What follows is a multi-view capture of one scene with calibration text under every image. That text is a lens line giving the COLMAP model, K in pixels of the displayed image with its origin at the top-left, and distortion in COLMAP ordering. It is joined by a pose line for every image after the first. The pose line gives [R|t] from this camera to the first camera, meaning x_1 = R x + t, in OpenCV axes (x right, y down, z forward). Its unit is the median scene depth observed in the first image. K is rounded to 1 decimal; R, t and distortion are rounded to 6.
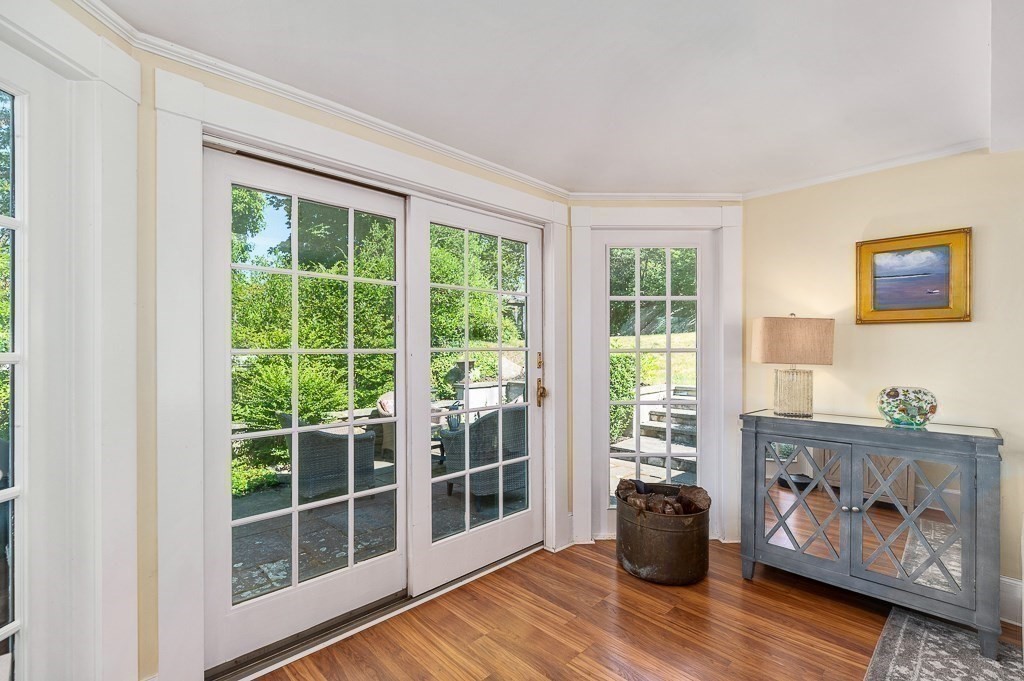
lens RADIAL K [[448.1, 0, 511.3], [0, 448.1, 347.2], [0, 0, 1]] dist [0.002465, -0.001429]
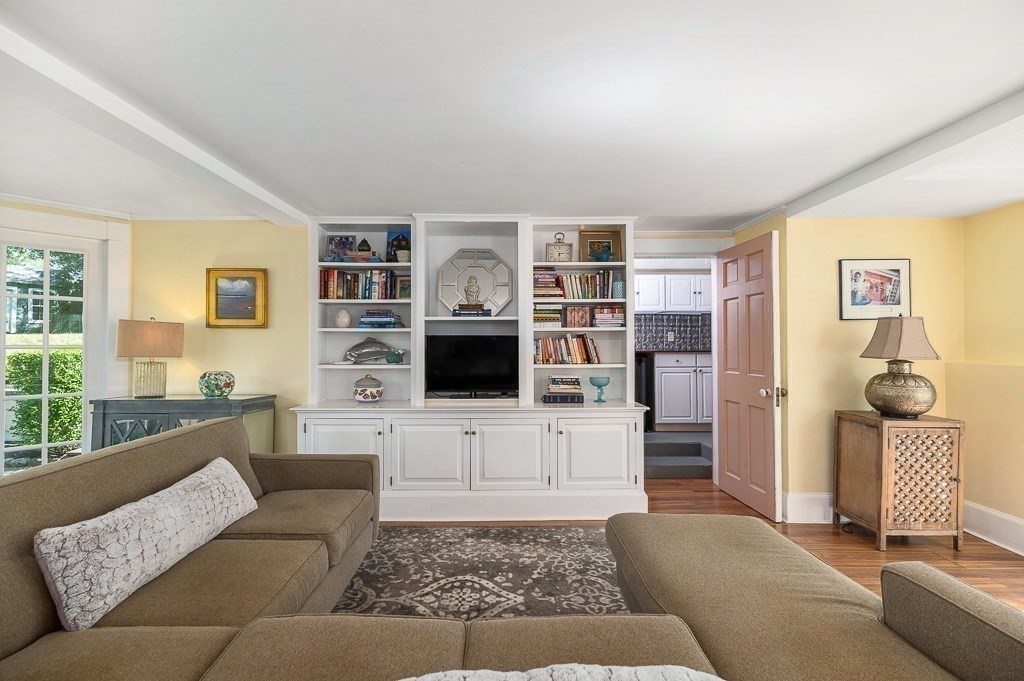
lens RADIAL K [[448.1, 0, 506.8], [0, 448.1, 341.2], [0, 0, 1]] dist [0.002465, -0.001429]
pose [[0.708749, 0.005593, 0.705439, 0.463343], [-0.000741, 0.999974, -0.007185, -0.000001], [-0.705461, 0.004570, 0.708734, -0.648486]]
